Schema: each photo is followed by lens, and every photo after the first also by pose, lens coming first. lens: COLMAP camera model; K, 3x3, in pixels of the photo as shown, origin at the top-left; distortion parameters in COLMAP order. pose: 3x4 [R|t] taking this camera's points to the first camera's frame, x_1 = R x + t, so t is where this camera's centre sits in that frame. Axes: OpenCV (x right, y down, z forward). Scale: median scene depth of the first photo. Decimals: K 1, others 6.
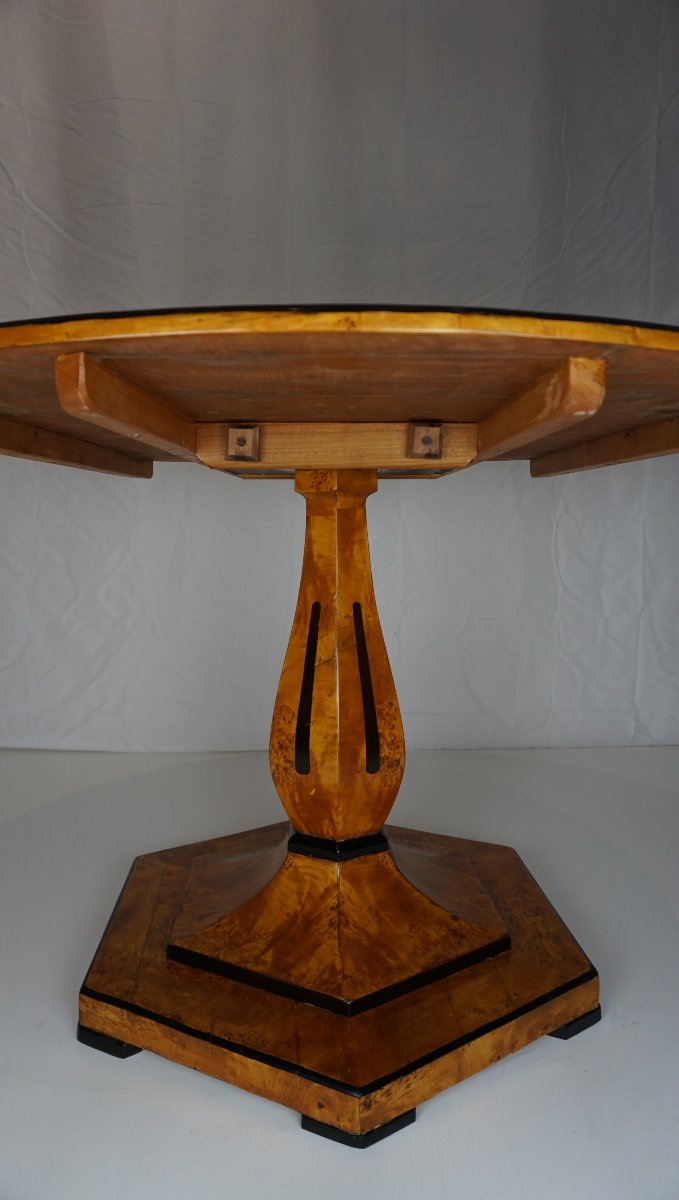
lens RADIAL K [[807.7, 0, 334.8], [0, 807.7, 597.5], [0, 0, 1]] dist [-0.036456, 0.018298]
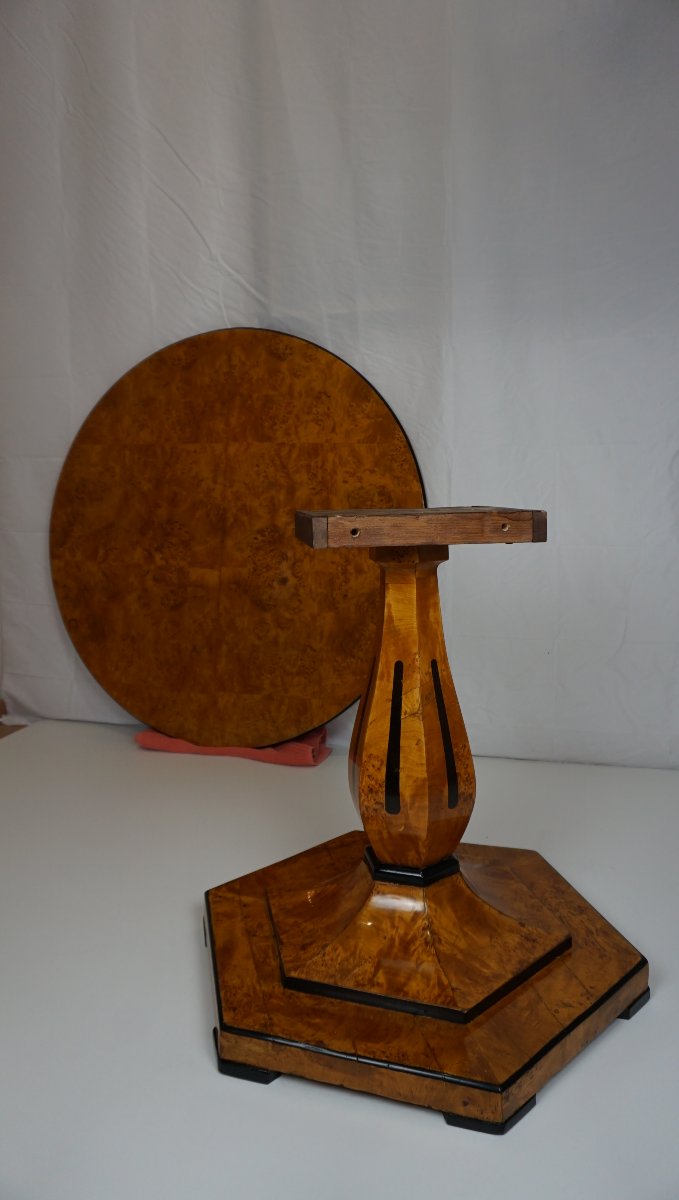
lens RADIAL K [[807.7, 0, 340.7], [0, 807.7, 597.8], [0, 0, 1]] dist [-0.036456, 0.018298]
pose [[0.987866, -0.038677, 0.150413, -0.279200], [0.033447, 0.998750, 0.037150, -0.131918], [-0.151661, -0.031669, 0.987925, -0.096766]]
